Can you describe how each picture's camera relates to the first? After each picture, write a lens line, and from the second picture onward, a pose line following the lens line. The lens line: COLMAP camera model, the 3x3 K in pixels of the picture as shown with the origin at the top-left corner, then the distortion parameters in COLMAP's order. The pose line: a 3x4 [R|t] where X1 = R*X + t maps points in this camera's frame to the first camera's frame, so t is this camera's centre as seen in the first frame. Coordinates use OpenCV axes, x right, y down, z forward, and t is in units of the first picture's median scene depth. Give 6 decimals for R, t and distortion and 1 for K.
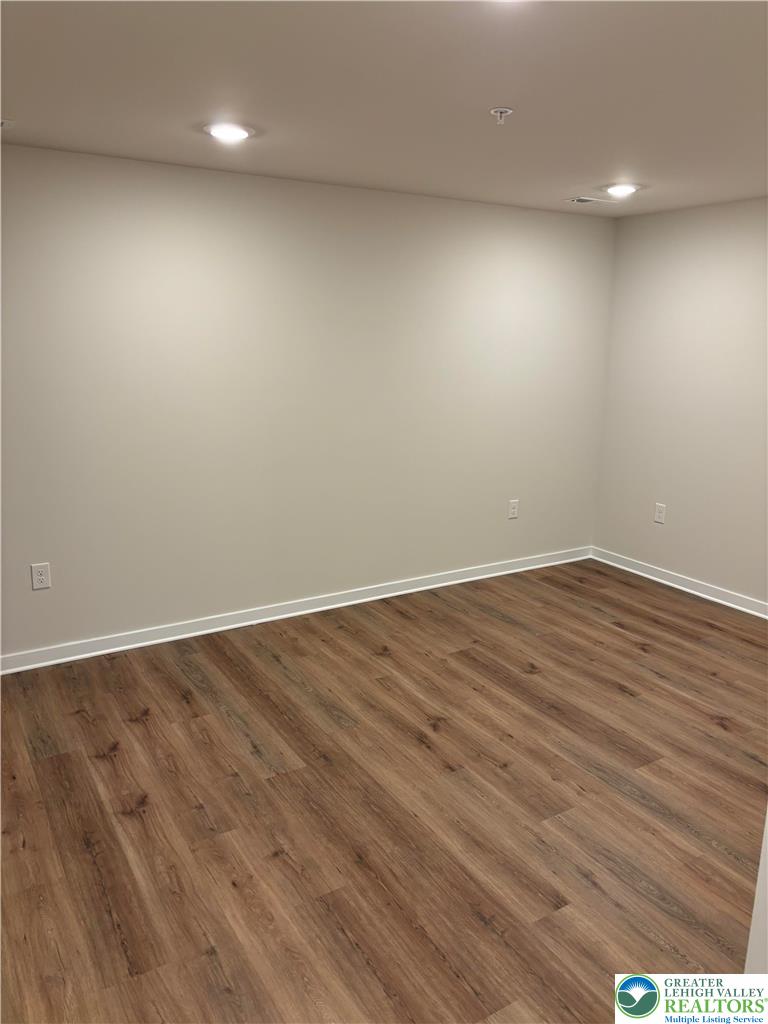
lens RADIAL K [[776.6, 0, 381.8], [0, 776.6, 509.6], [0, 0, 1]] dist [0.022072, -0.001443]
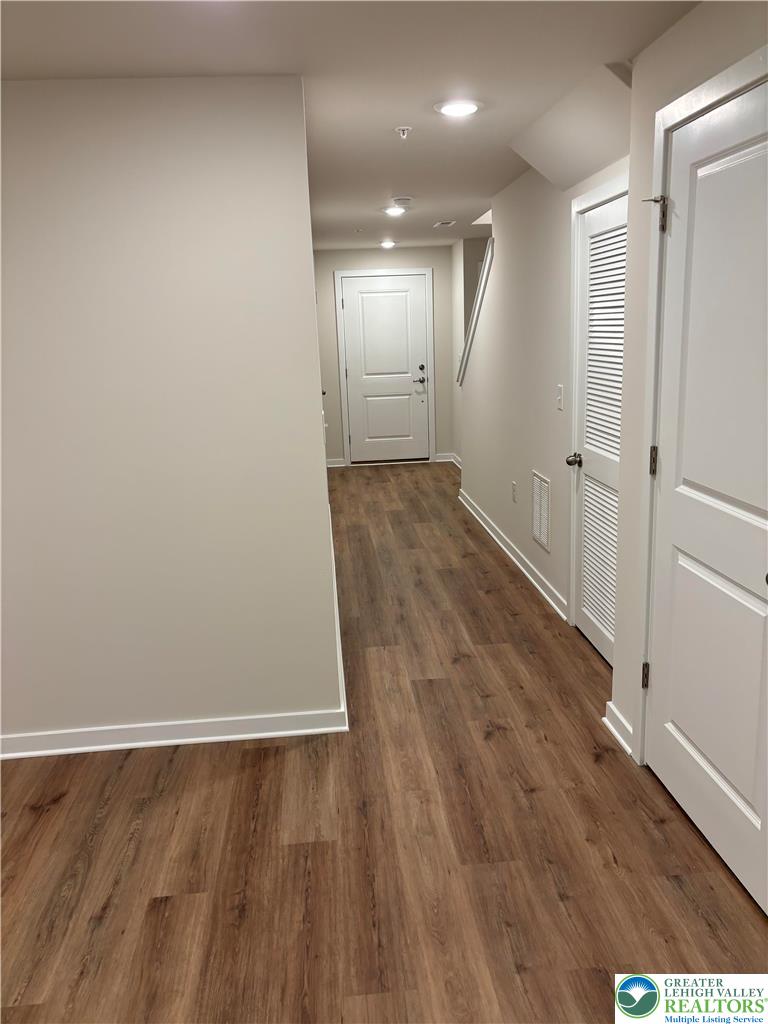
lens RADIAL K [[776.6, 0, 381.6], [0, 776.6, 513.2], [0, 0, 1]] dist [0.022072, -0.001443]
pose [[-0.895900, -0.087475, 0.435559, -0.405853], [0.127270, 0.888795, 0.440280, -0.317385], [-0.425636, 0.449880, -0.785138, 1.480265]]
